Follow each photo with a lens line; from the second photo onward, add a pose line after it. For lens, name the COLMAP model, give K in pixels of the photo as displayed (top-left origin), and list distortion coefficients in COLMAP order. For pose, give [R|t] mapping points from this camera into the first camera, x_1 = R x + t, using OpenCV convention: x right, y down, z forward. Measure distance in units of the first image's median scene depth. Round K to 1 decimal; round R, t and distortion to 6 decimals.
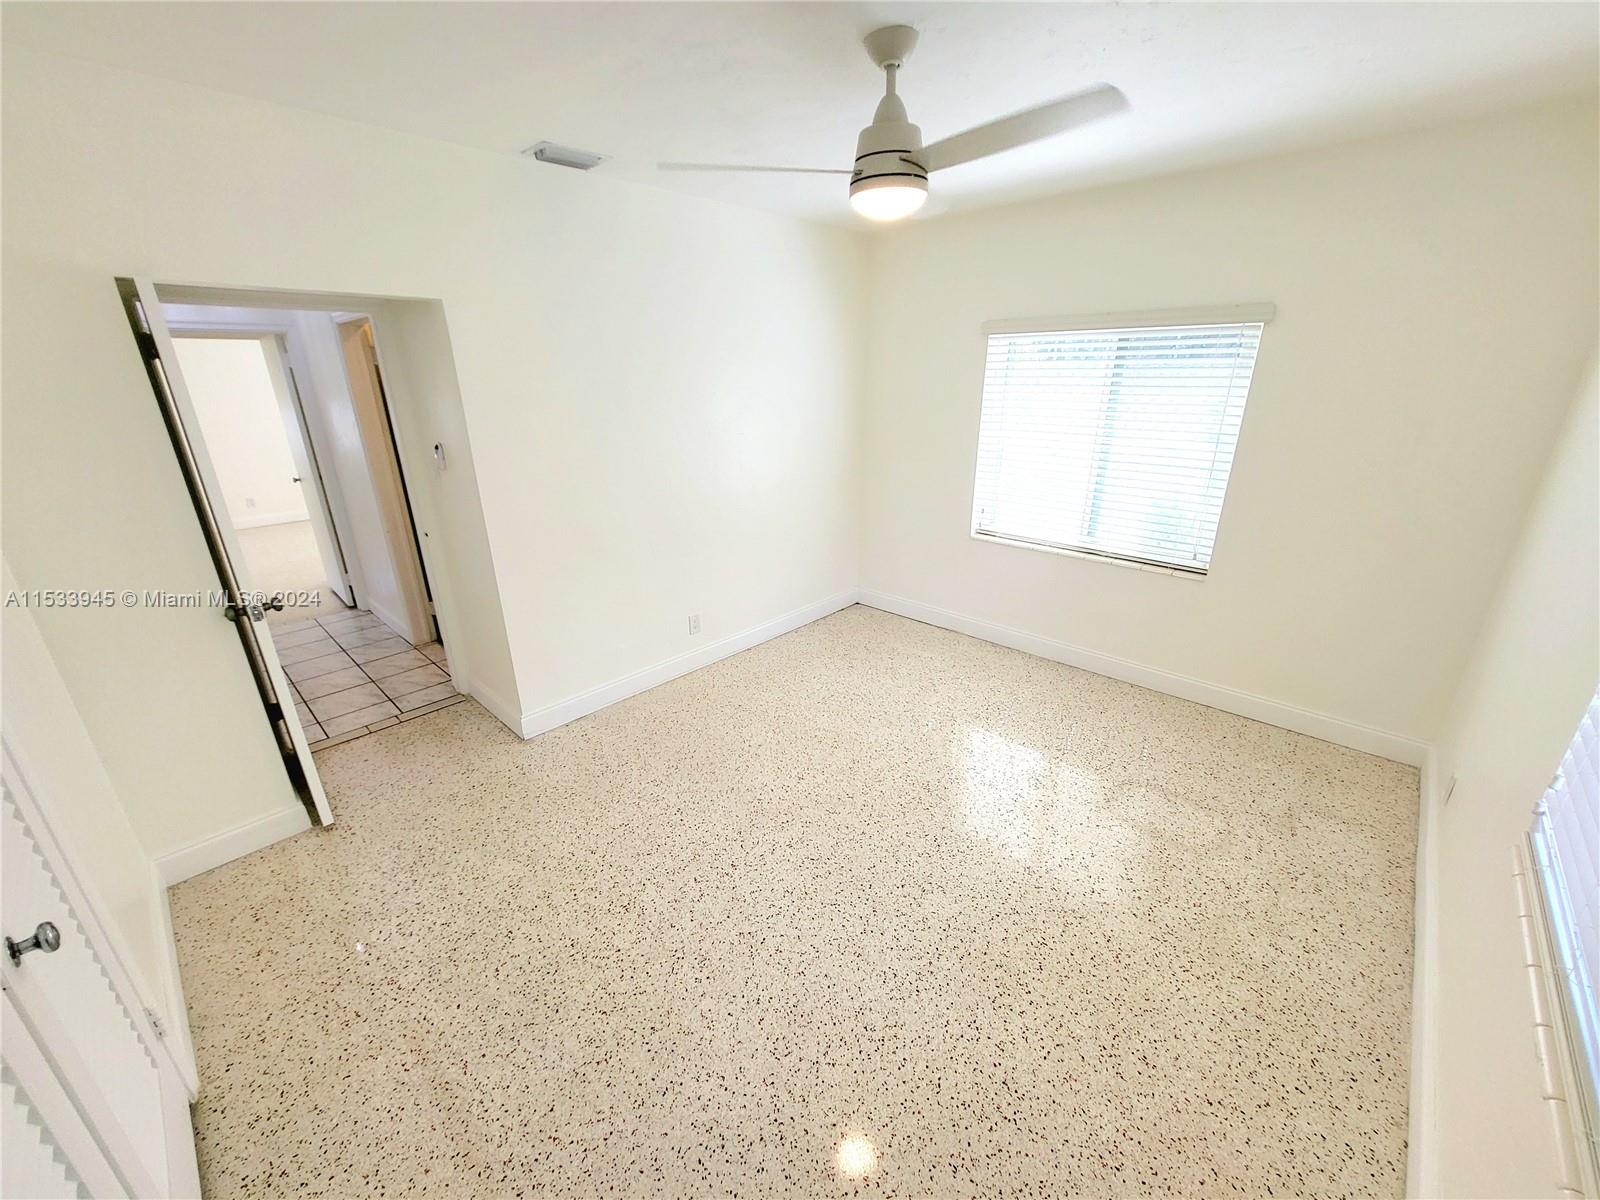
lens RADIAL K [[629.5, 0, 794.1], [0, 629.5, 600.5], [0, 0, 1]] dist [0.002468, 0.000079]
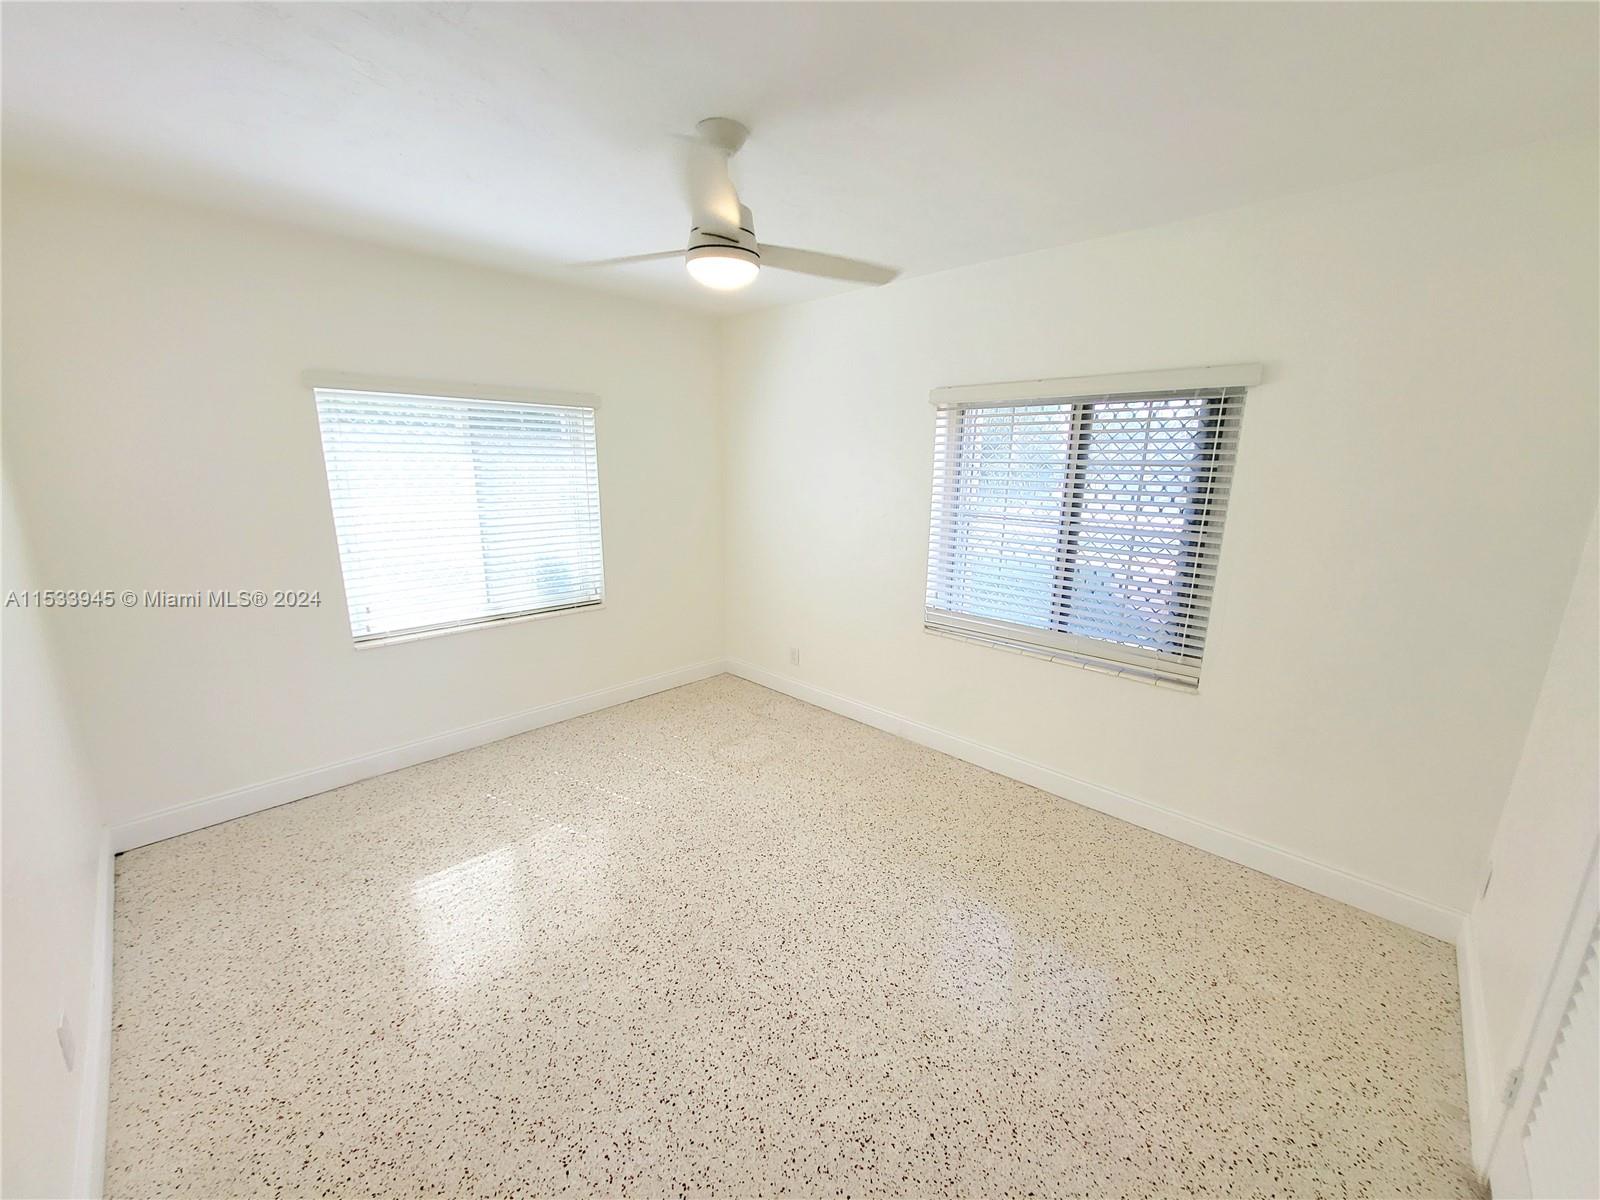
lens RADIAL K [[629.5, 0, 793.0], [0, 629.5, 606.9], [0, 0, 1]] dist [0.002468, 0.000079]
pose [[0.014826, -0.222902, 0.974728, -0.875066], [0.331195, 0.920900, 0.205555, -0.261187], [-0.943446, 0.319777, 0.087478, 0.861732]]
